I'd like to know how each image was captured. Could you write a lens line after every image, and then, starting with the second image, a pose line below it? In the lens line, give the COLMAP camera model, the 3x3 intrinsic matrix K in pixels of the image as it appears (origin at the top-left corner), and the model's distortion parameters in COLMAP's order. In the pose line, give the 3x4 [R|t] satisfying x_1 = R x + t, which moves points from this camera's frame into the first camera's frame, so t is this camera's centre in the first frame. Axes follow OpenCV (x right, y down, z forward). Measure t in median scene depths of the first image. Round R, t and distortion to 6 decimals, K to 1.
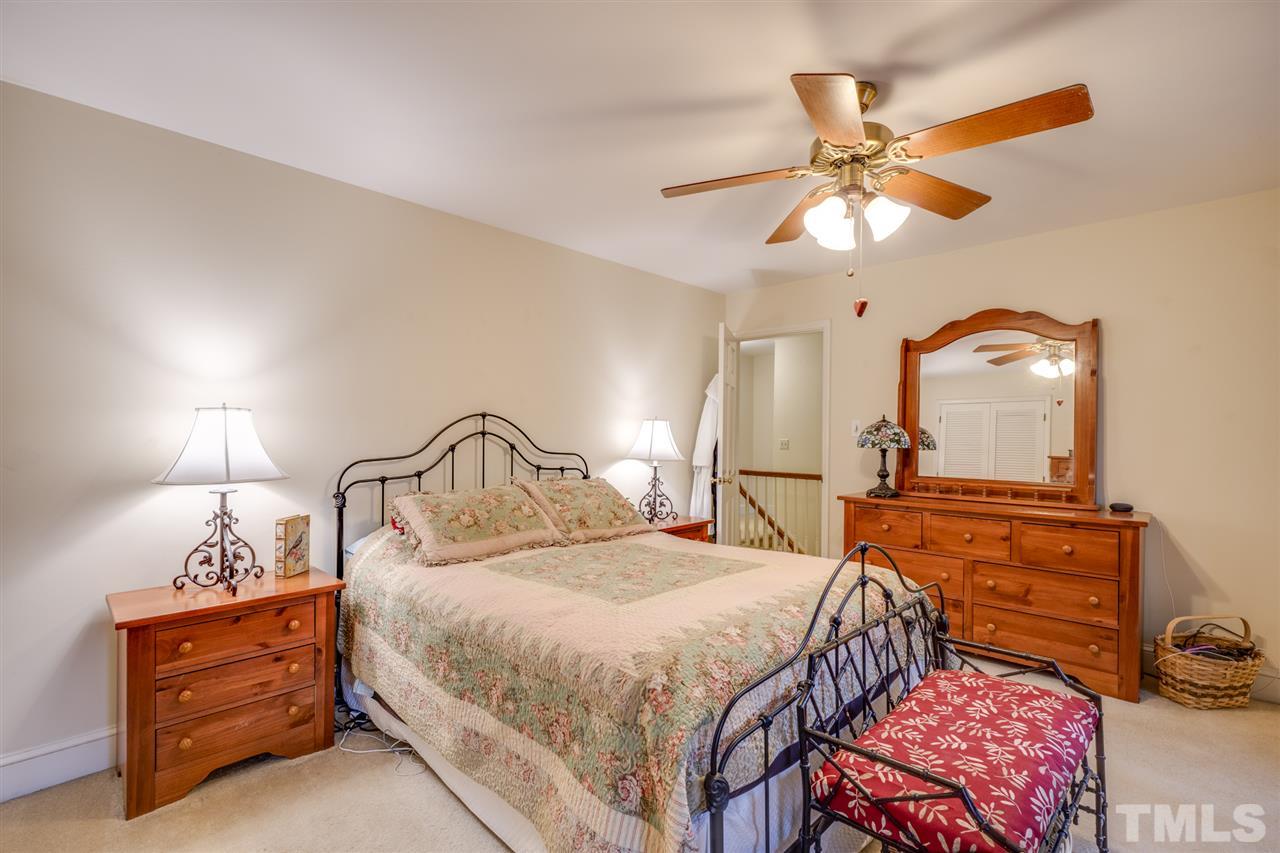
lens RADIAL K [[593.0, 0, 634.9], [0, 593.0, 423.5], [0, 0, 1]] dist [-0.000600, 0.000104]
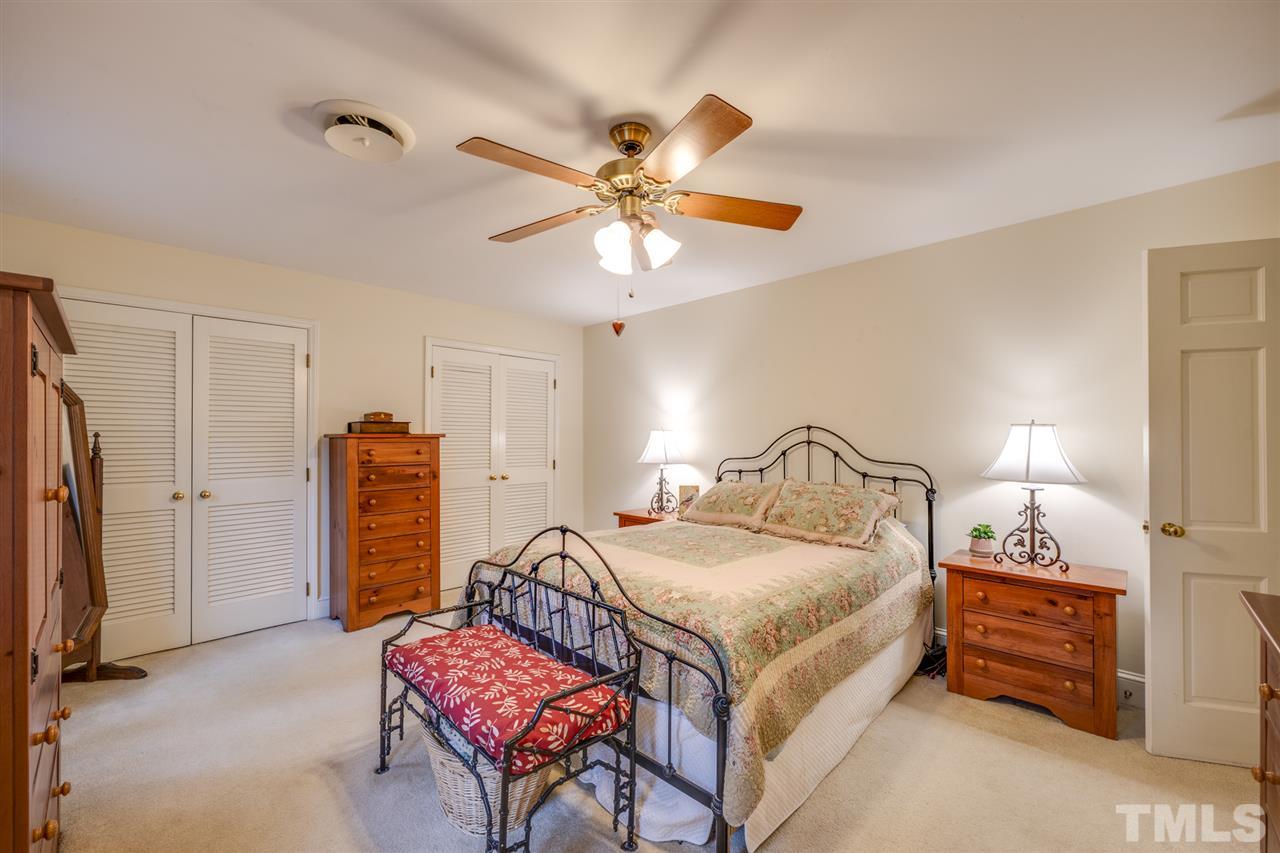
lens RADIAL K [[509.5, 0, 636.0], [0, 509.5, 432.4], [0, 0, 1]] dist [-0.001875, -0.000985]
pose [[-0.005781, -0.002239, -0.999981, 0.815620], [0.014591, 0.999891, -0.002323, -0.006854], [0.999877, -0.014604, -0.005748, 0.629255]]
